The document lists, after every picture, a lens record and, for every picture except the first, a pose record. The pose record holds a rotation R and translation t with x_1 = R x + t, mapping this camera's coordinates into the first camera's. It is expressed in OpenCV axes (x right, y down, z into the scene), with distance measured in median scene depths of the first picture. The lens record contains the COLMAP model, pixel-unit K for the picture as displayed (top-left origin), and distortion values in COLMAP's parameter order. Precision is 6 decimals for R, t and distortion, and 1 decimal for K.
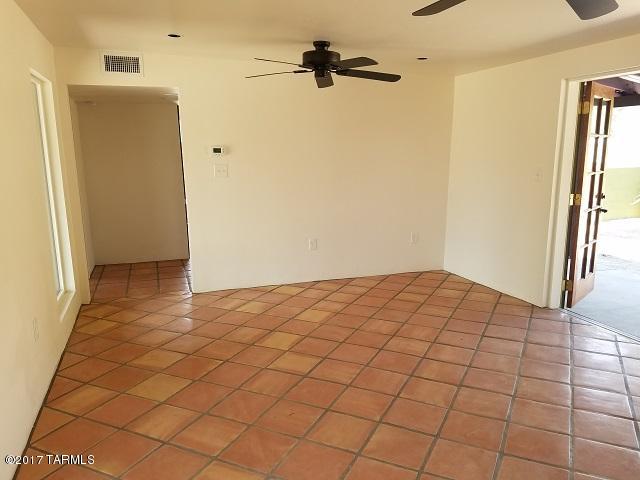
lens RADIAL K [[479.5, 0, 323.2], [0, 479.5, 252.3], [0, 0, 1]] dist [0.152327, -0.230151]
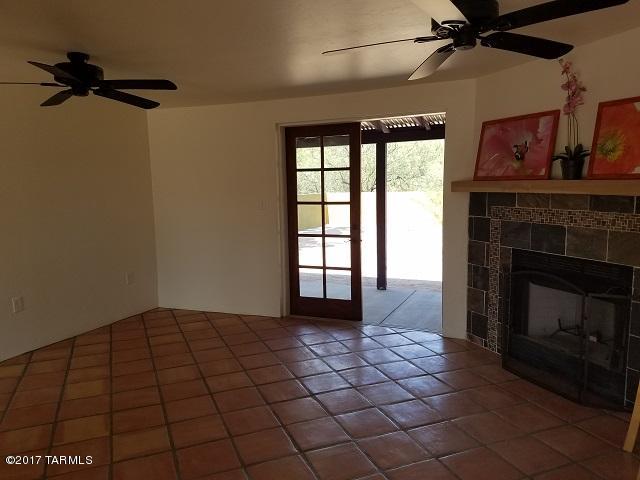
lens RADIAL K [[479.5, 0, 323.2], [0, 479.5, 252.3], [0, 0, 1]] dist [0.152327, -0.230151]
pose [[0.660417, -0.108071, 0.743082, -0.338427], [0.160579, 0.987023, 0.000833, -0.027164], [-0.733528, 0.118773, 0.669200, 0.156988]]
